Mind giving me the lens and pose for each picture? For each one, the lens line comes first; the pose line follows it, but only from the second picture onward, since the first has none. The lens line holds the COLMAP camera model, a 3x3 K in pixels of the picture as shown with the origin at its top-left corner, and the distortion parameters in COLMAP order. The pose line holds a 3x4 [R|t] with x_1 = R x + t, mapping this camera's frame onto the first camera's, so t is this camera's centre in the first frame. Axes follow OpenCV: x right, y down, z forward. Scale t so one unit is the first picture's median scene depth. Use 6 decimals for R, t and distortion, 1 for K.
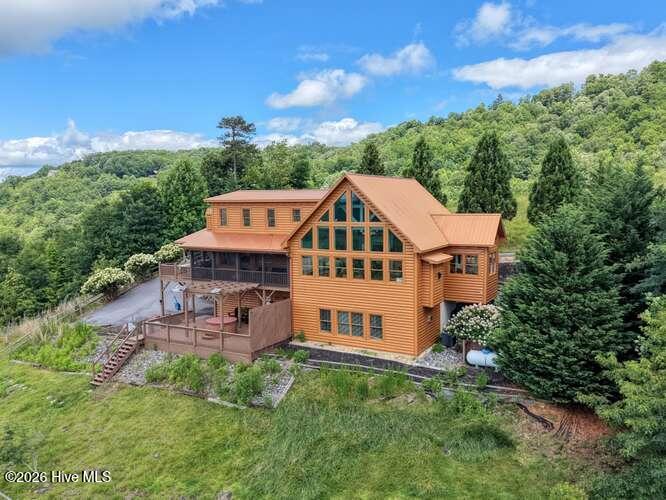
lens RADIAL K [[540.1, 0, 333.0], [0, 540.1, 250.0], [0, 0, 1]] dist [0.078082, -0.138909]
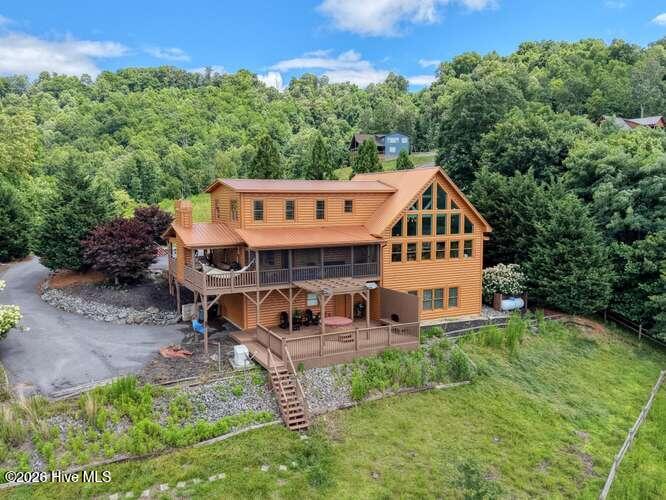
lens RADIAL K [[540.1, 0, 333.0], [0, 540.1, 250.0], [0, 0, 1]] dist [0.078082, -0.138909]
pose [[0.554229, -0.074022, 0.829067, -1.006009], [0.074593, 0.996447, 0.039101, -0.027217], [-0.829015, 0.040172, 0.557781, 0.521398]]
